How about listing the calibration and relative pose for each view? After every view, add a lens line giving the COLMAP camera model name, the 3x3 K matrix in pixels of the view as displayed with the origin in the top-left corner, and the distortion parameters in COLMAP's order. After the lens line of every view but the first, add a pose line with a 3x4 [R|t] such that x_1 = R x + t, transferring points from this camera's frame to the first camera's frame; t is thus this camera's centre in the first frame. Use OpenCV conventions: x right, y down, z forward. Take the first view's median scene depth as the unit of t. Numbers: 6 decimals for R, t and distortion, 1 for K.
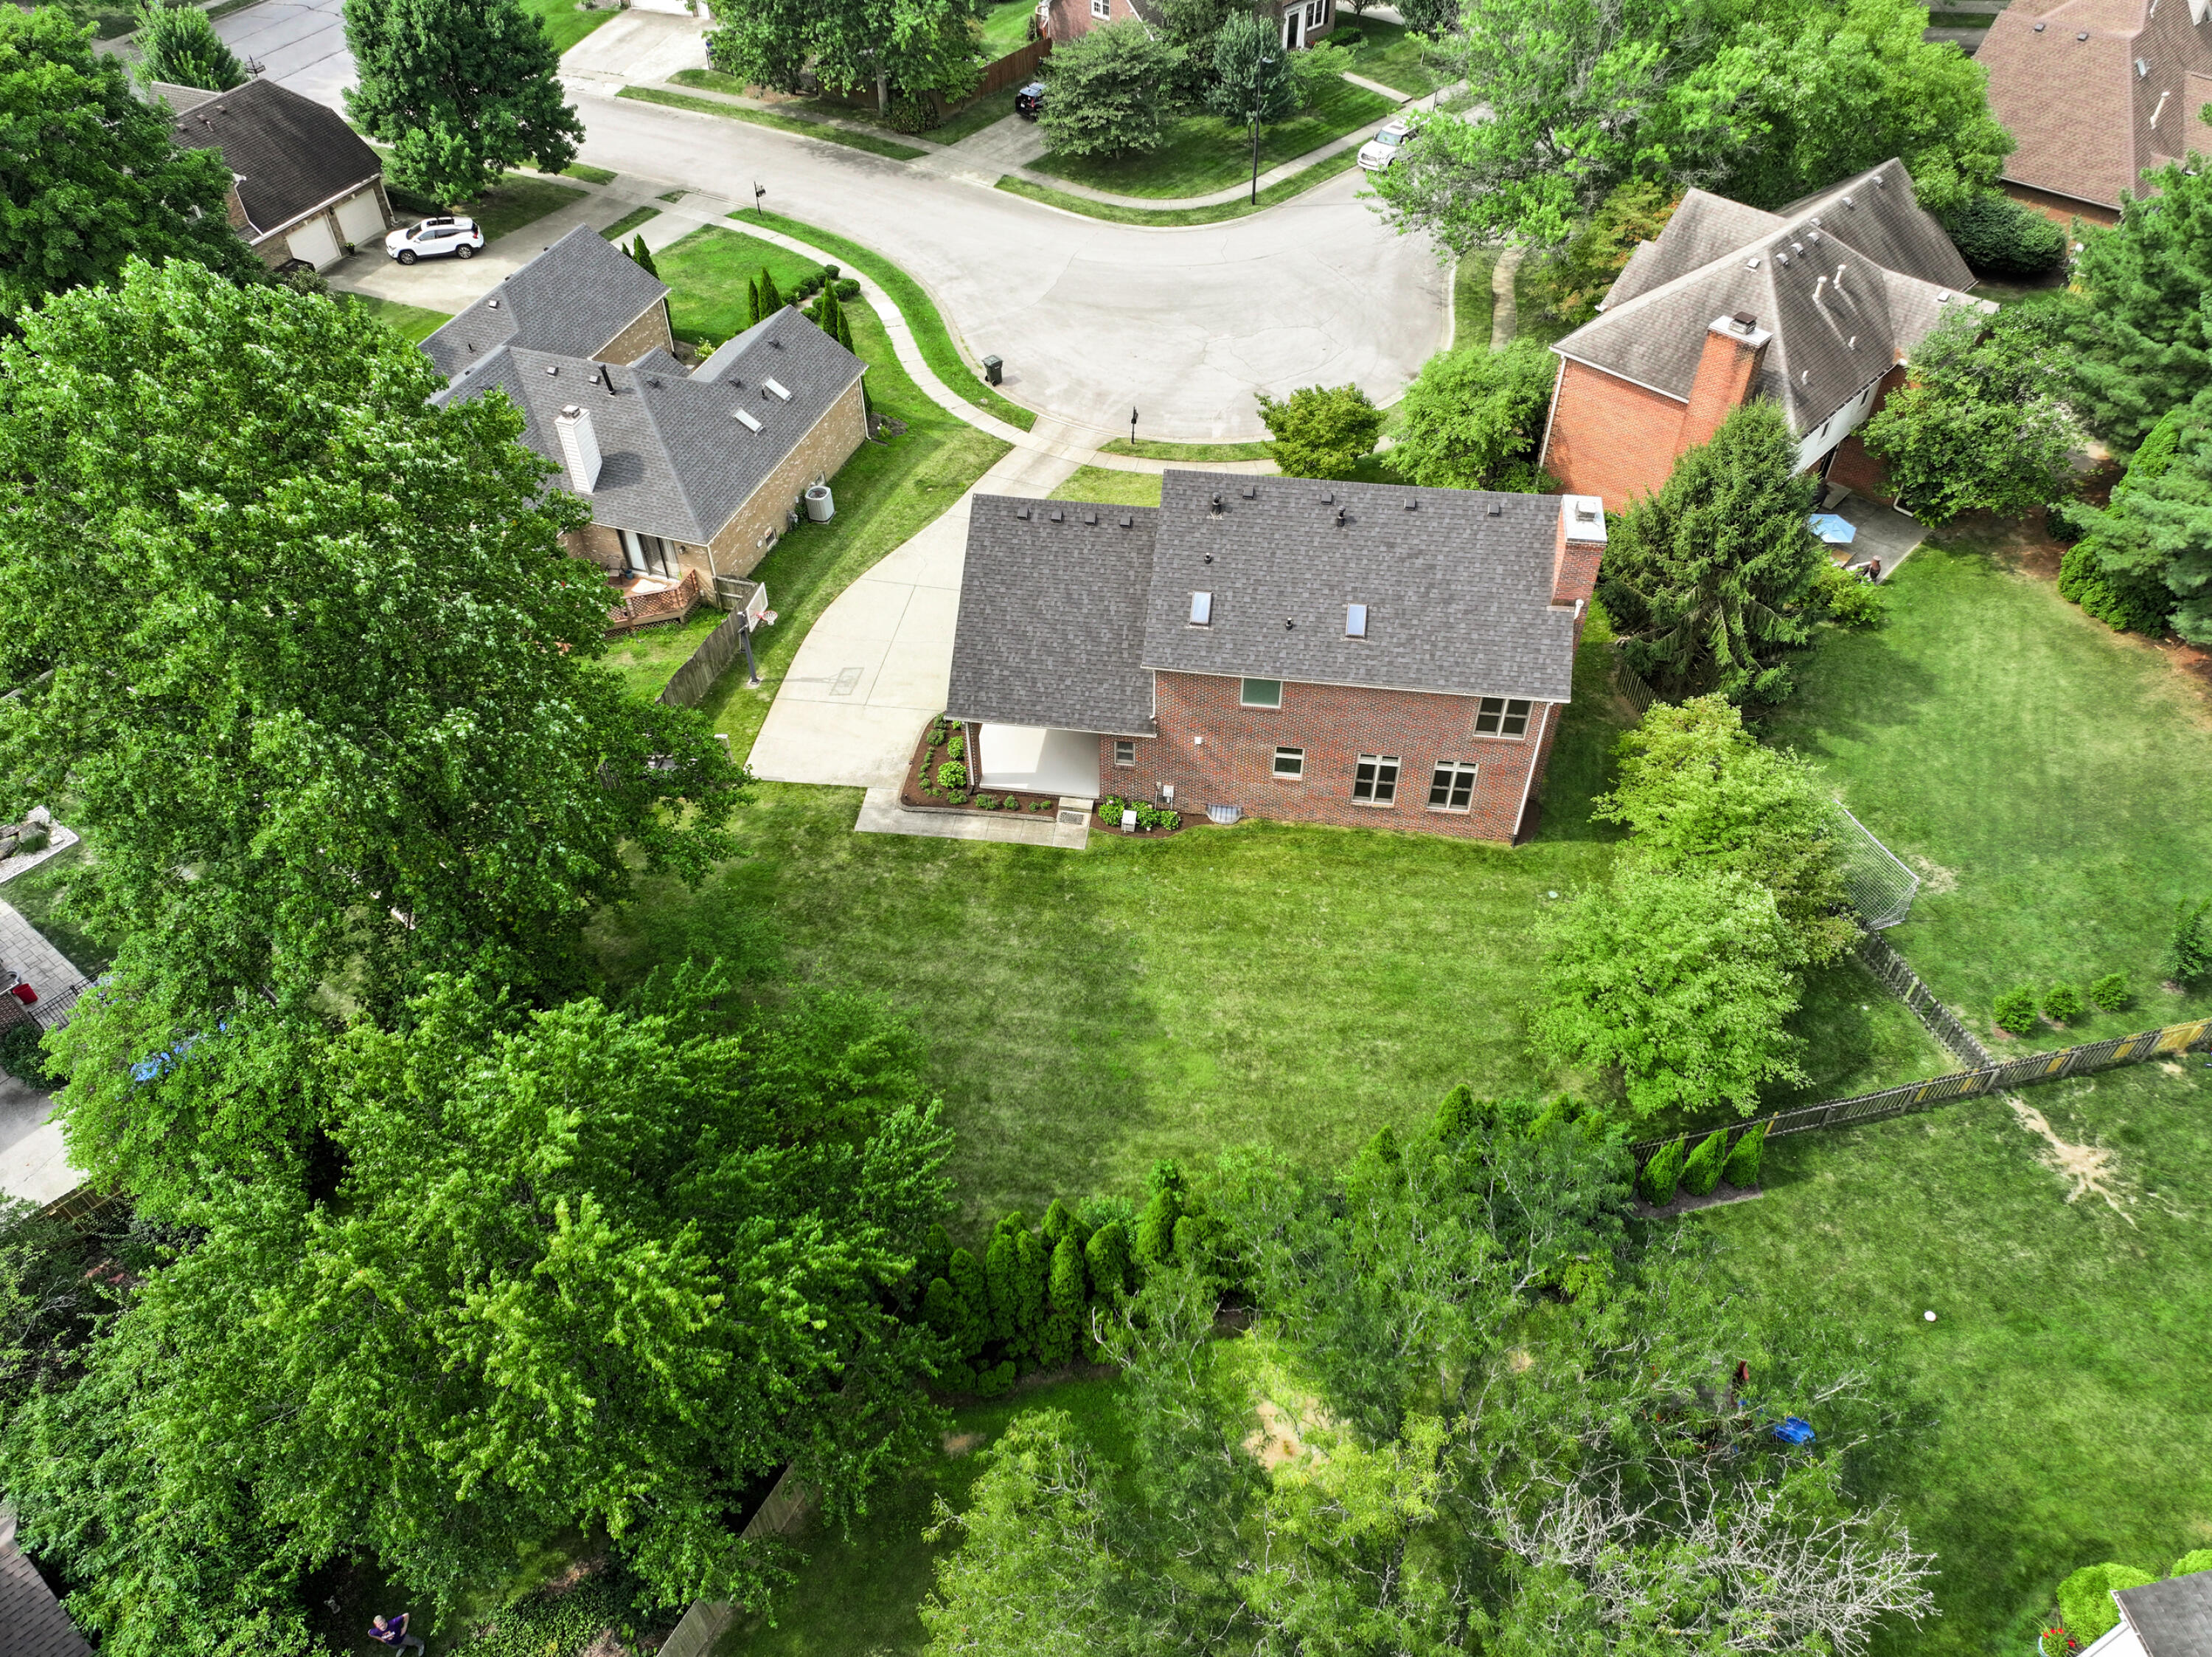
lens RADIAL K [[1551.7, 0, 1105.8], [0, 1551.7, 830.3], [0, 0, 1]] dist [-0.002020, 0.022949]
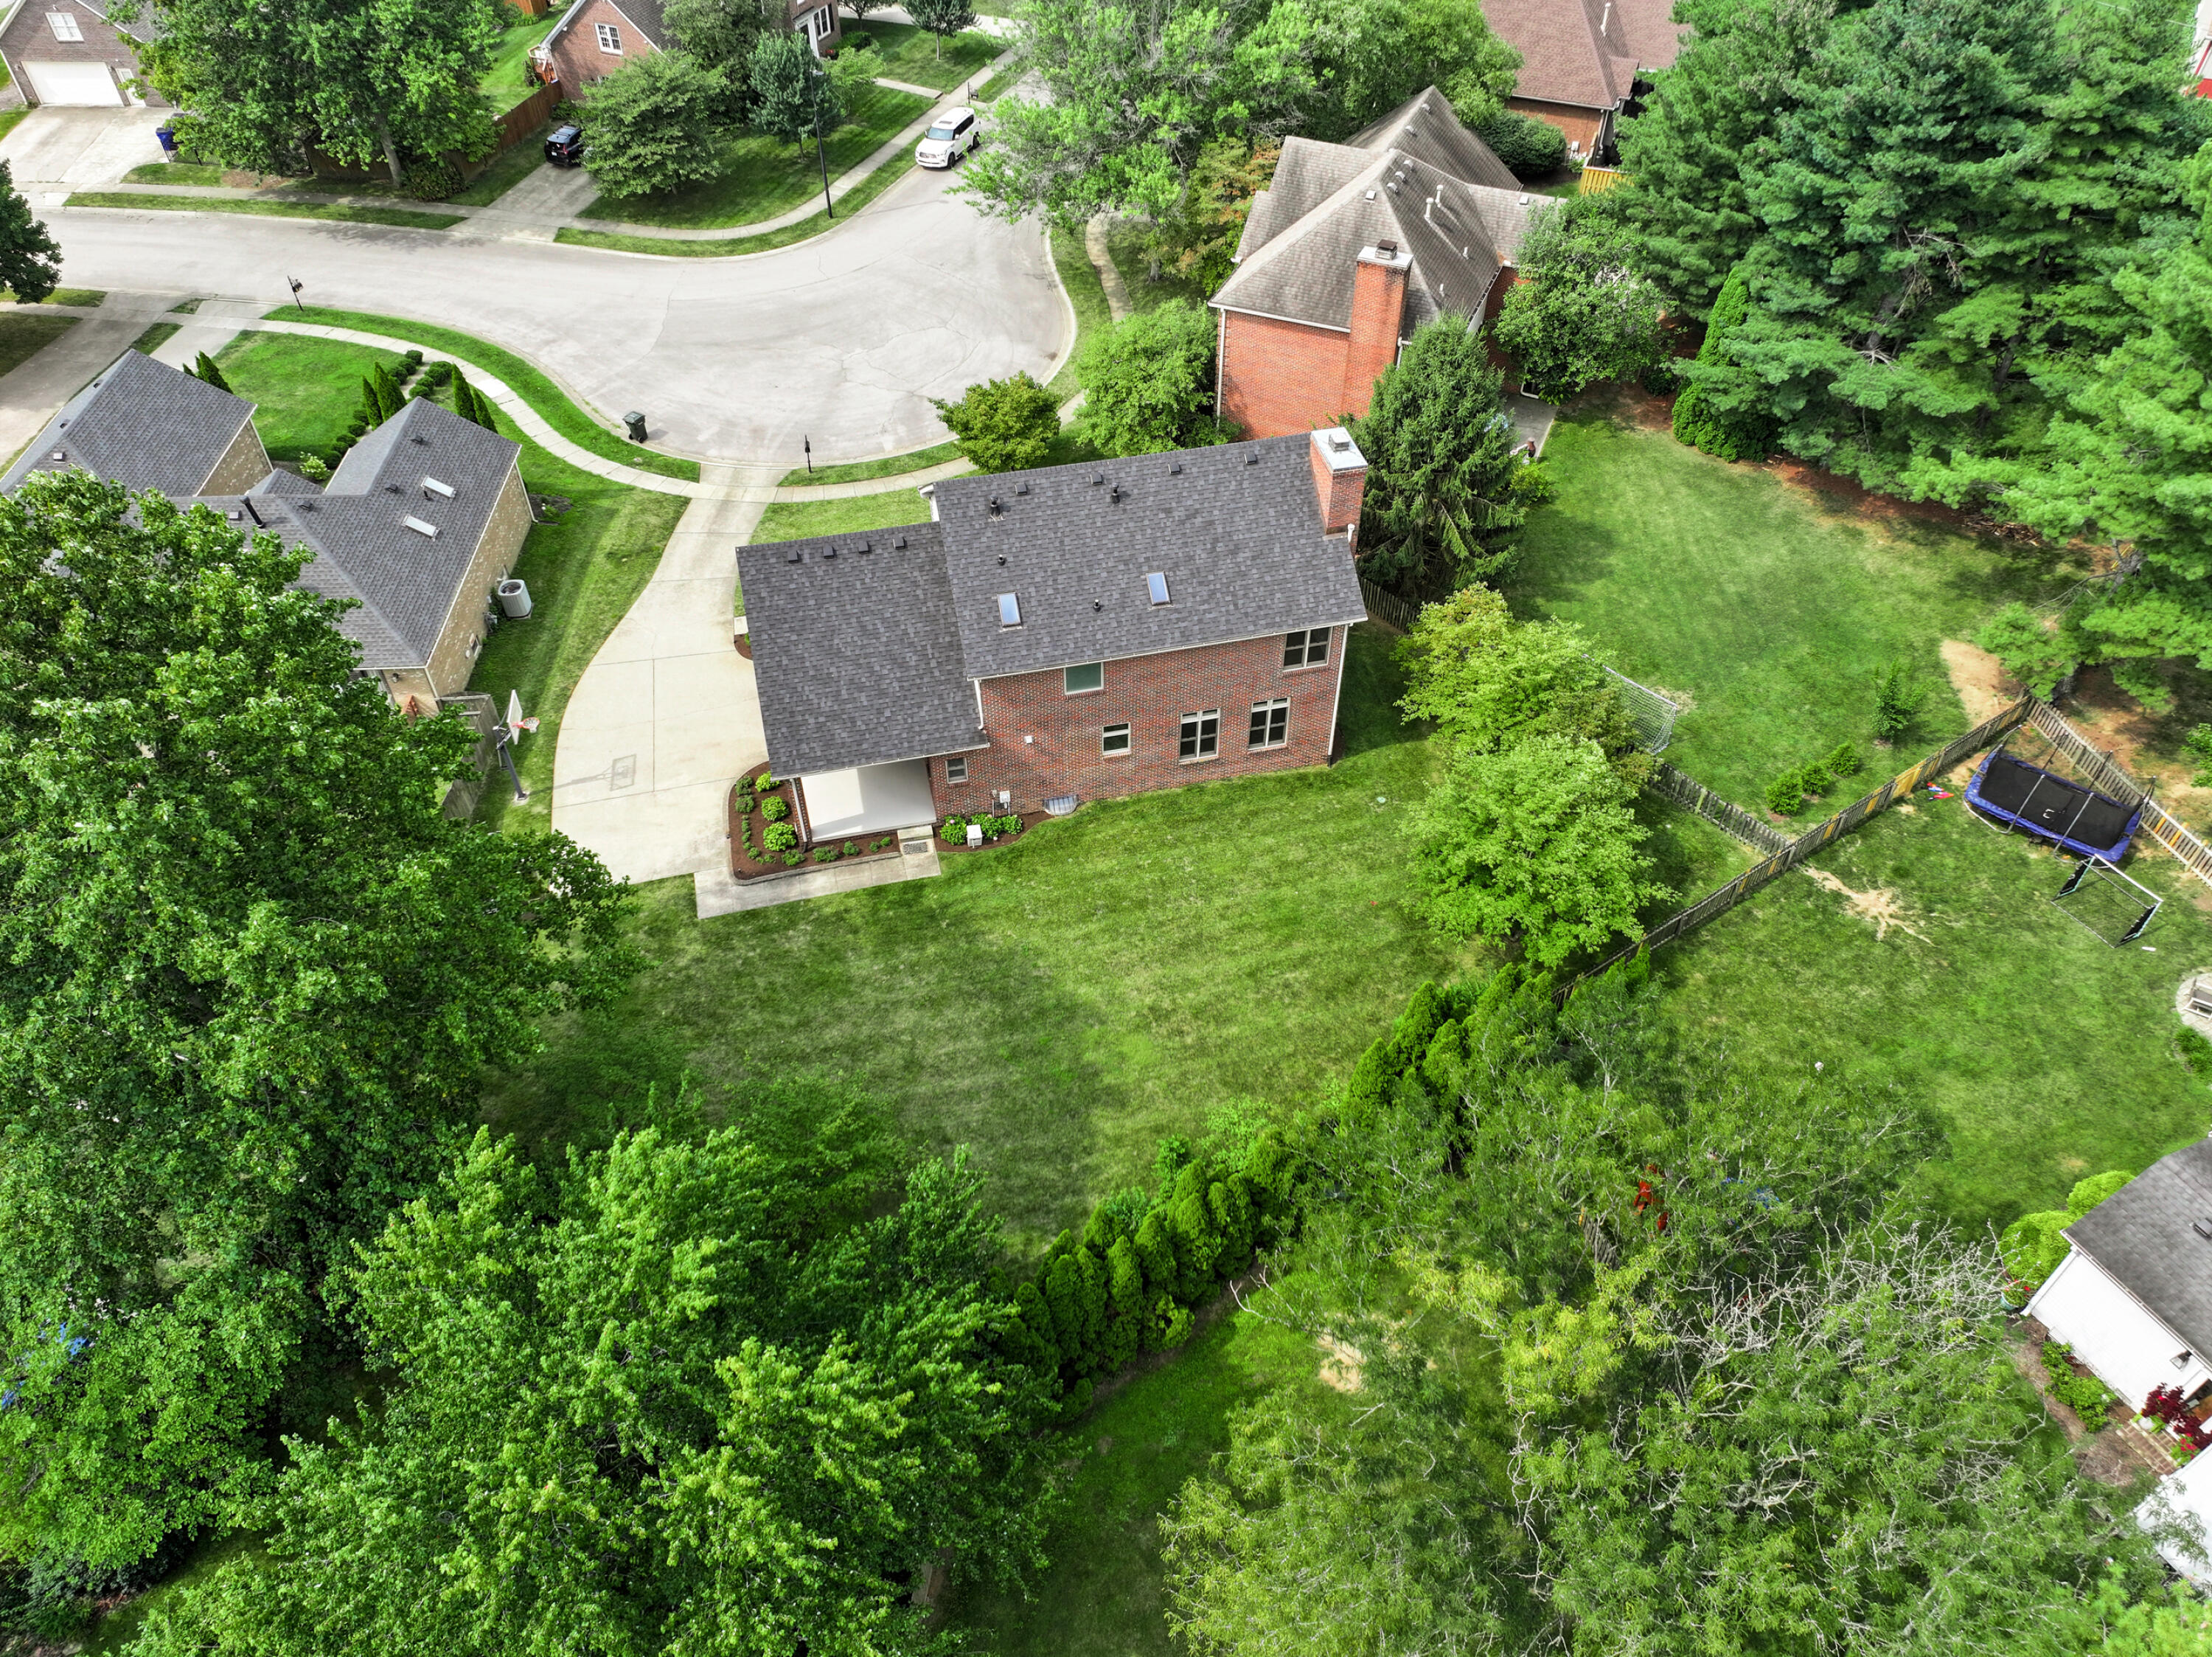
lens RADIAL K [[1551.7, 0, 1106.7], [0, 1551.7, 832.7], [0, 0, 1]] dist [-0.002020, 0.022949]
pose [[0.933039, -0.253340, 0.255455, -0.147824], [0.253688, 0.966751, 0.032163, -0.016938], [-0.255110, 0.034796, 0.966286, 0.015987]]
